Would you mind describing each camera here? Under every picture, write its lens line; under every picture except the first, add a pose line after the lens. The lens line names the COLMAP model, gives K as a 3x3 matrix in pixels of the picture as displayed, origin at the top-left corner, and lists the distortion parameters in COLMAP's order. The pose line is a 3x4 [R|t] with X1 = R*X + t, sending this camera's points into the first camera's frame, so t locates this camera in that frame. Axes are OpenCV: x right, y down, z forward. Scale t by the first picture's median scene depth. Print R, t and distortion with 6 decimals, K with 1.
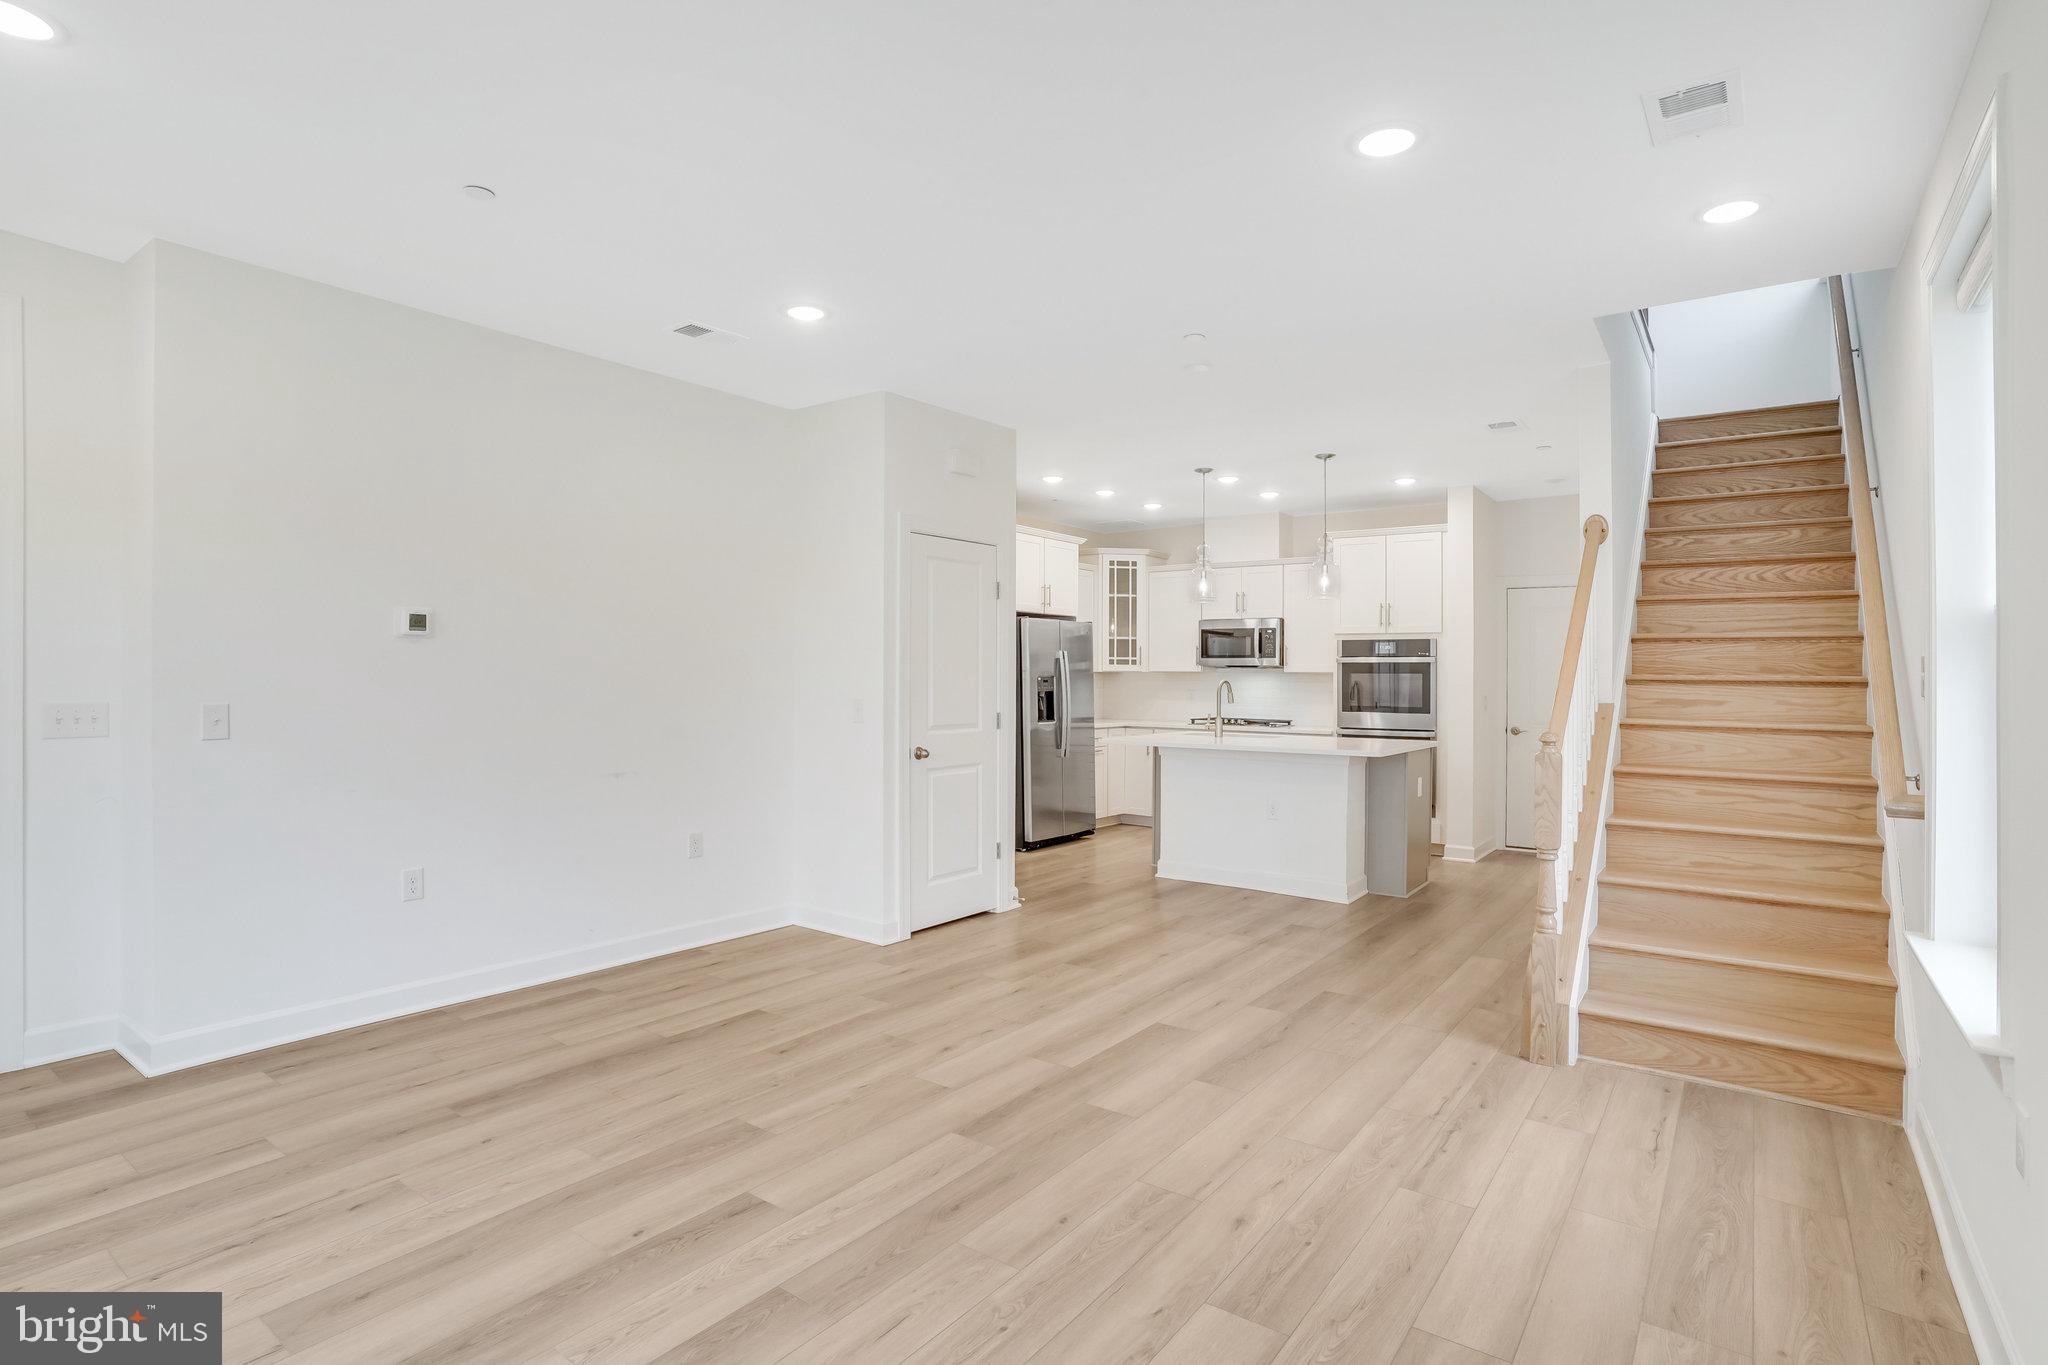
lens RADIAL K [[1029.0, 0, 1004.2], [0, 1029.0, 658.3], [0, 0, 1]] dist [-0.089974, 0.050698]
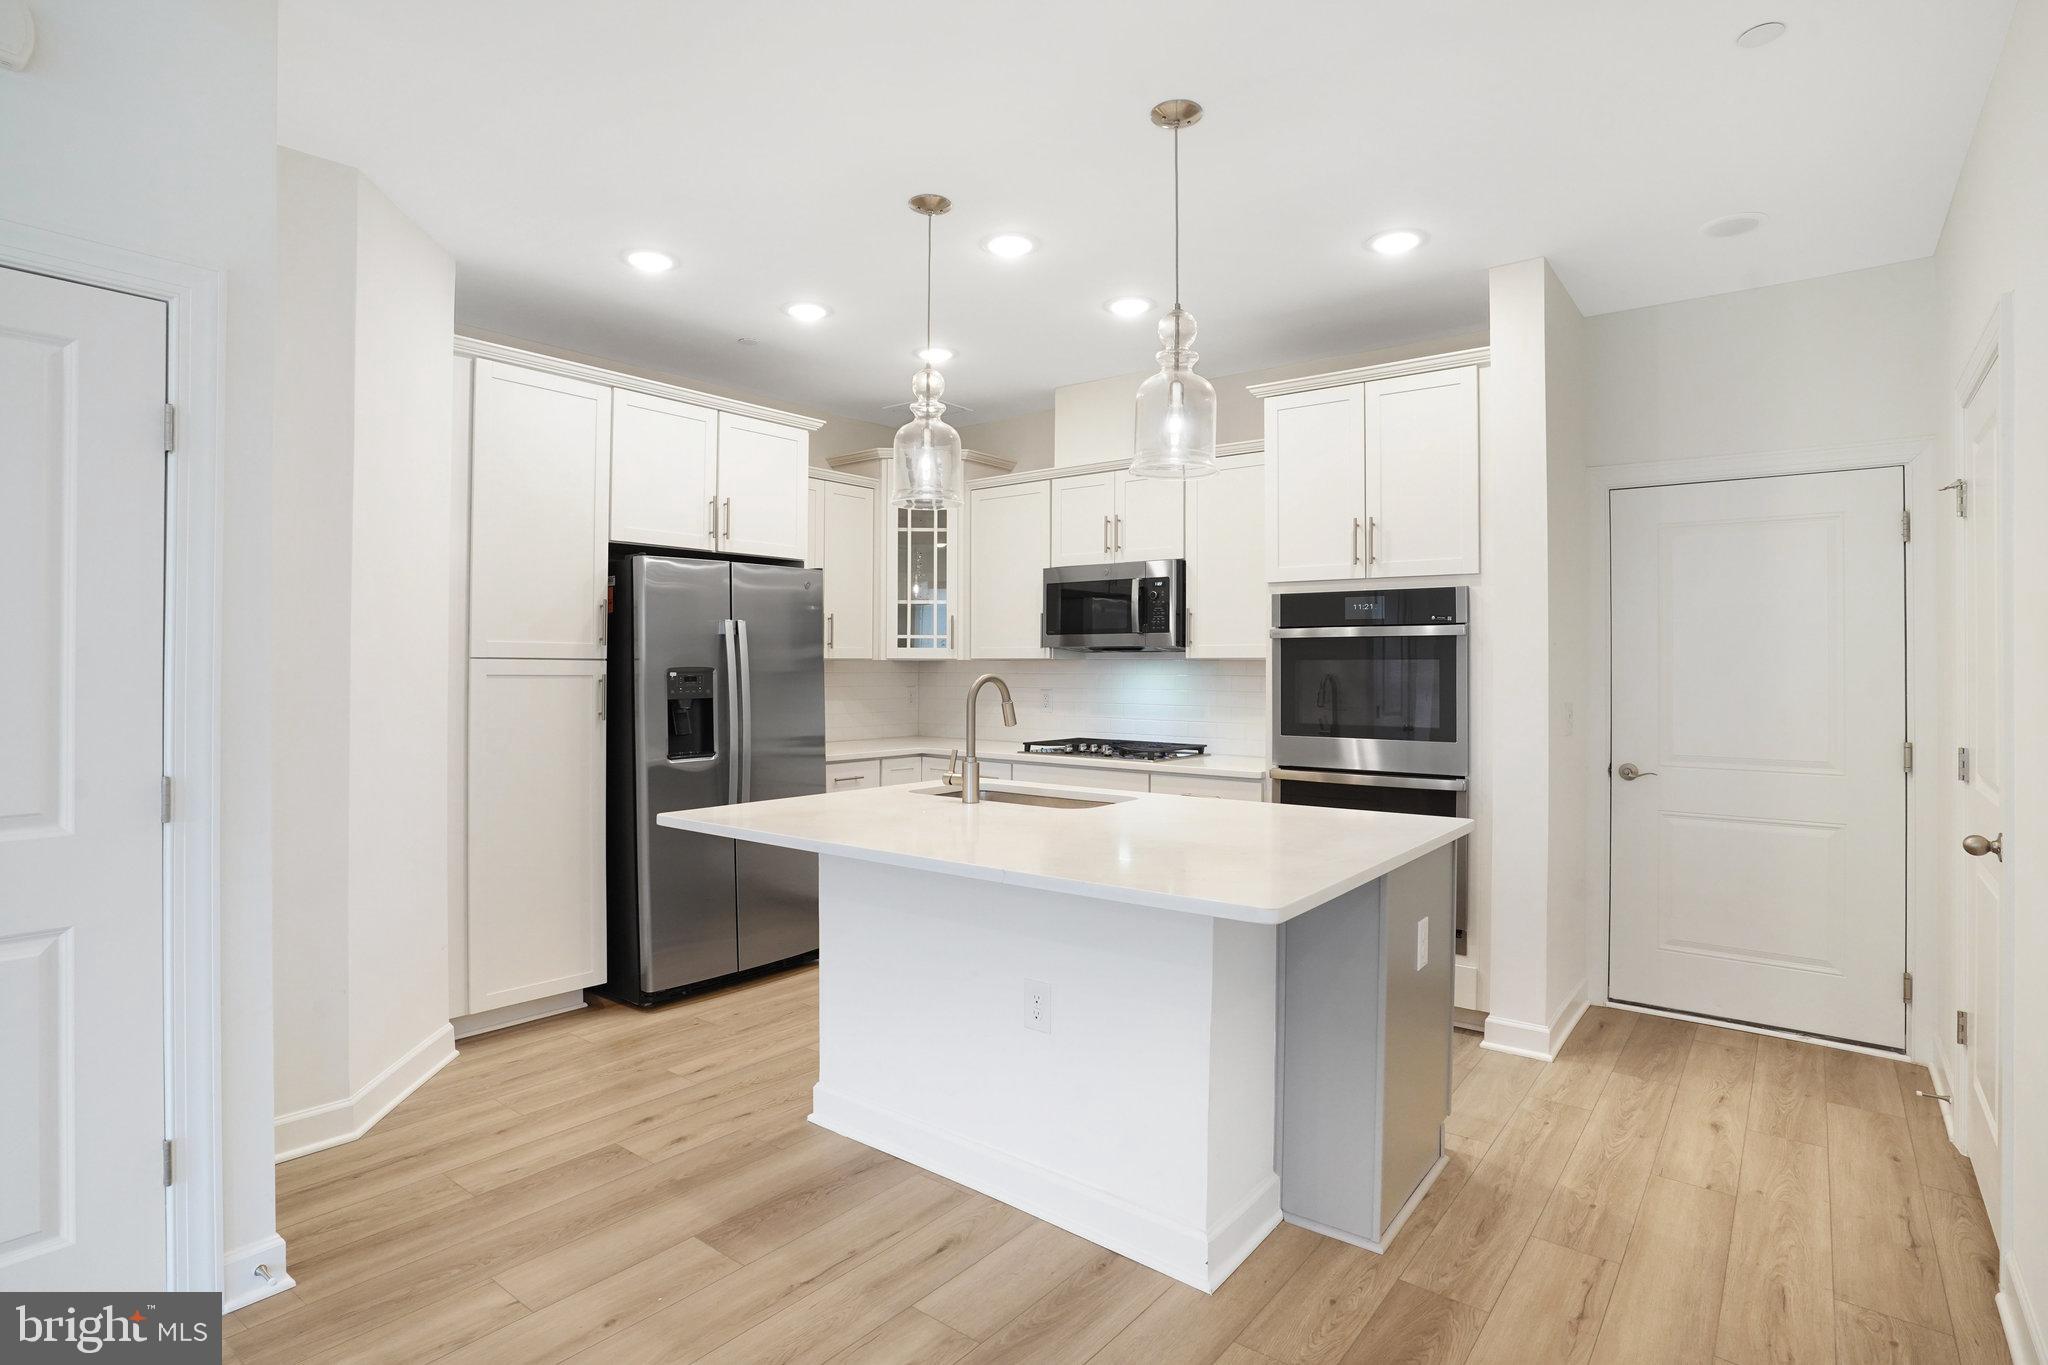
lens RADIAL K [[1029.0, 0, 1004.2], [0, 1029.0, 658.3], [0, 0, 1]] dist [-0.089974, 0.050698]
pose [[0.999243, -0.005601, -0.038497, 0.199103], [0.005931, 0.999947, 0.008447, 0.008087], [0.038448, -0.008669, 0.999223, 0.454473]]
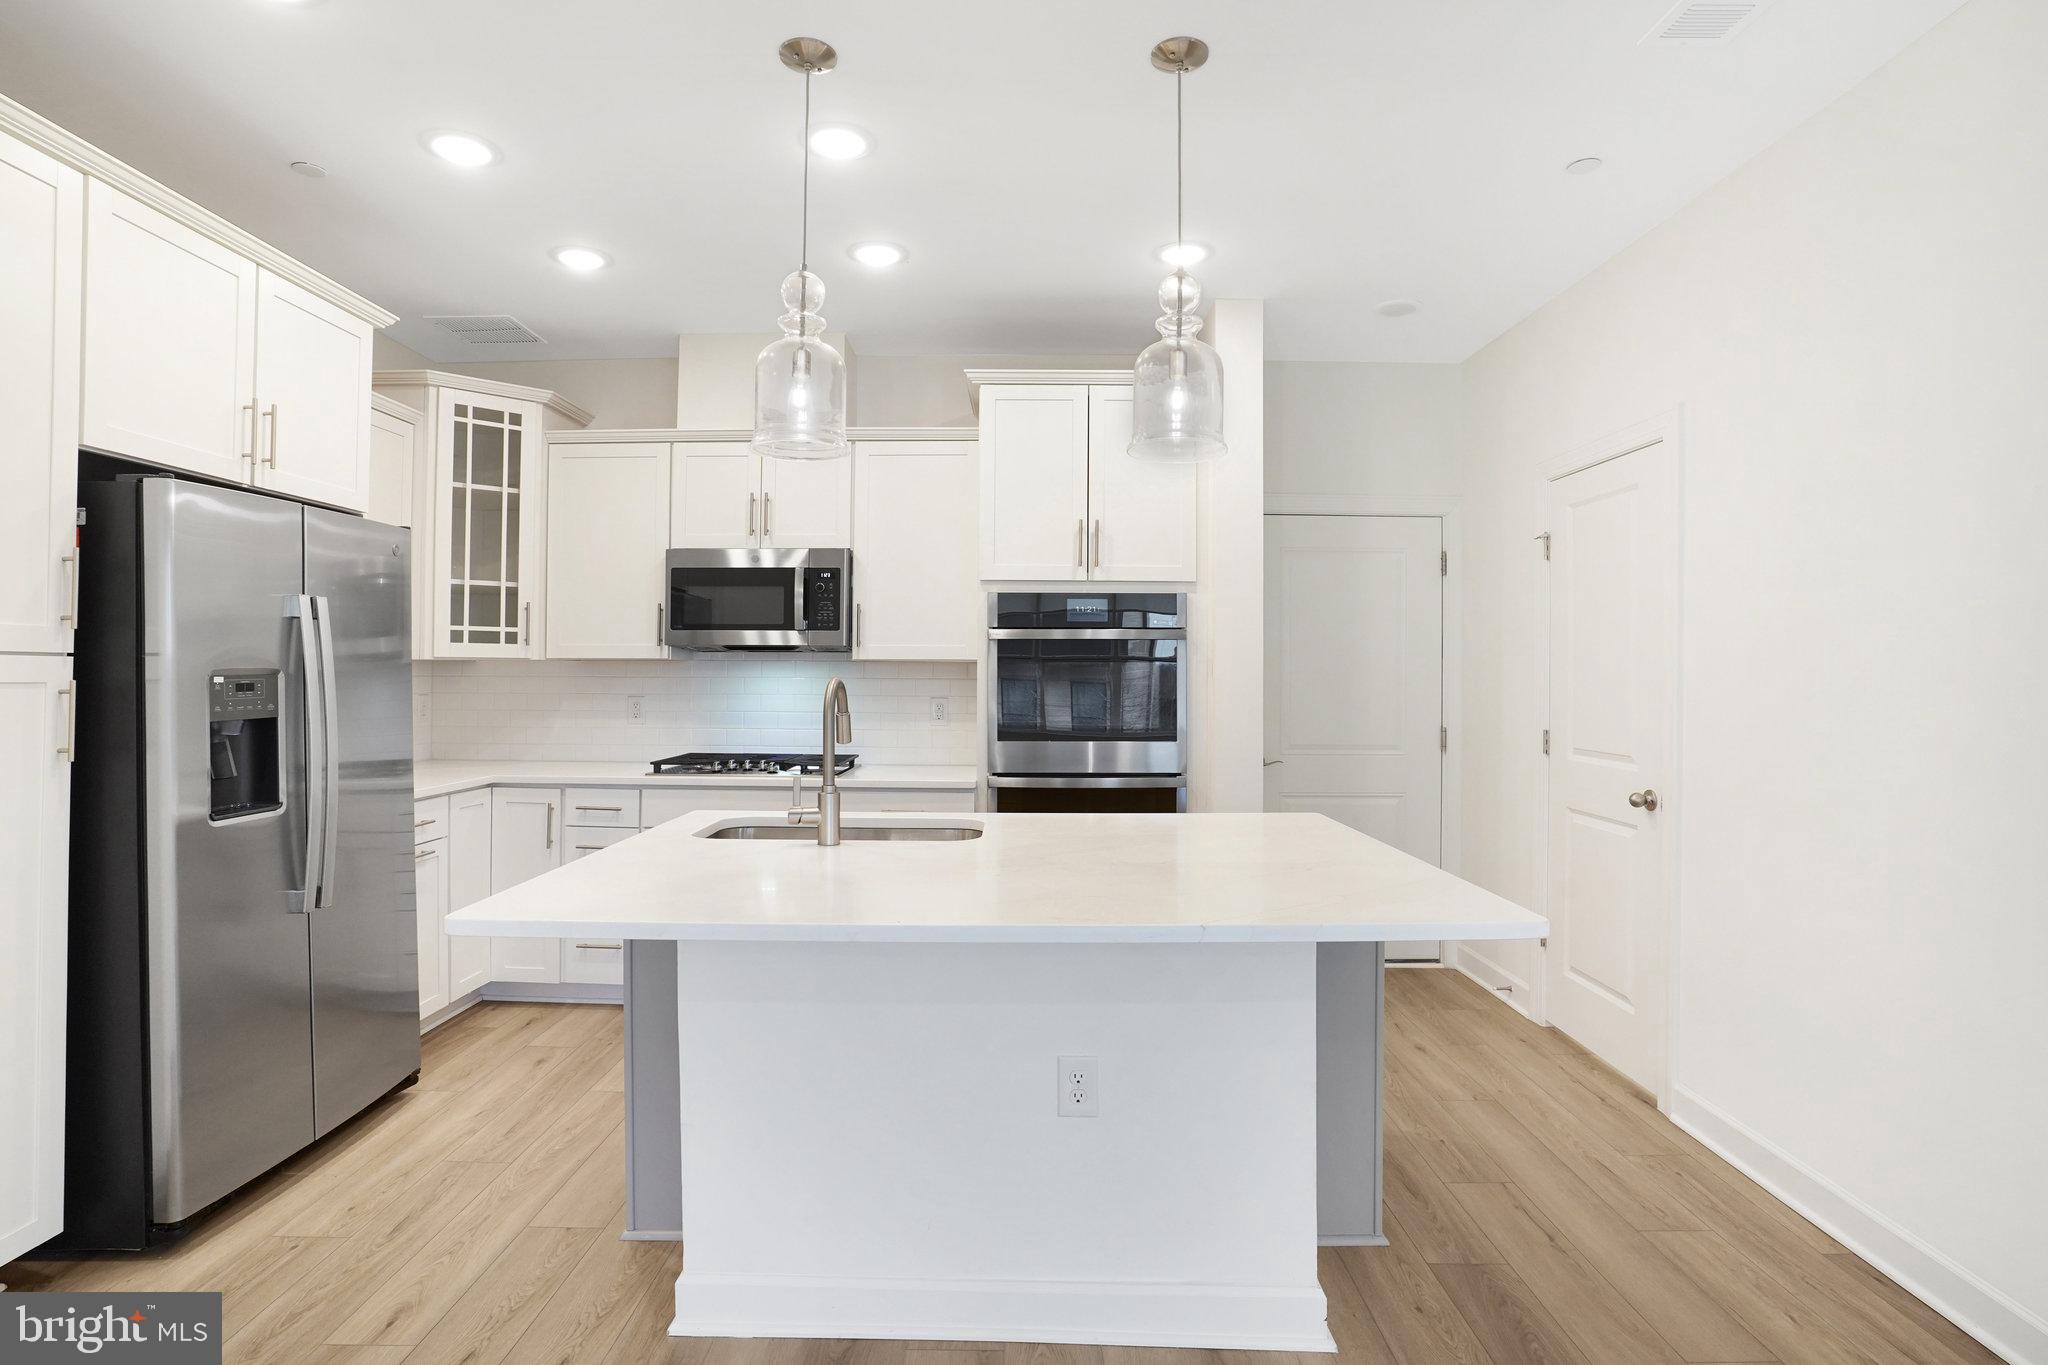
lens RADIAL K [[1029.0, 0, 1004.2], [0, 1029.0, 658.3], [0, 0, 1]] dist [-0.089974, 0.050698]
pose [[0.813155, 0.002169, 0.582043, 0.048377], [-0.007090, 0.999956, 0.006180, 0.009087], [-0.582004, -0.009152, 0.813135, 0.561671]]
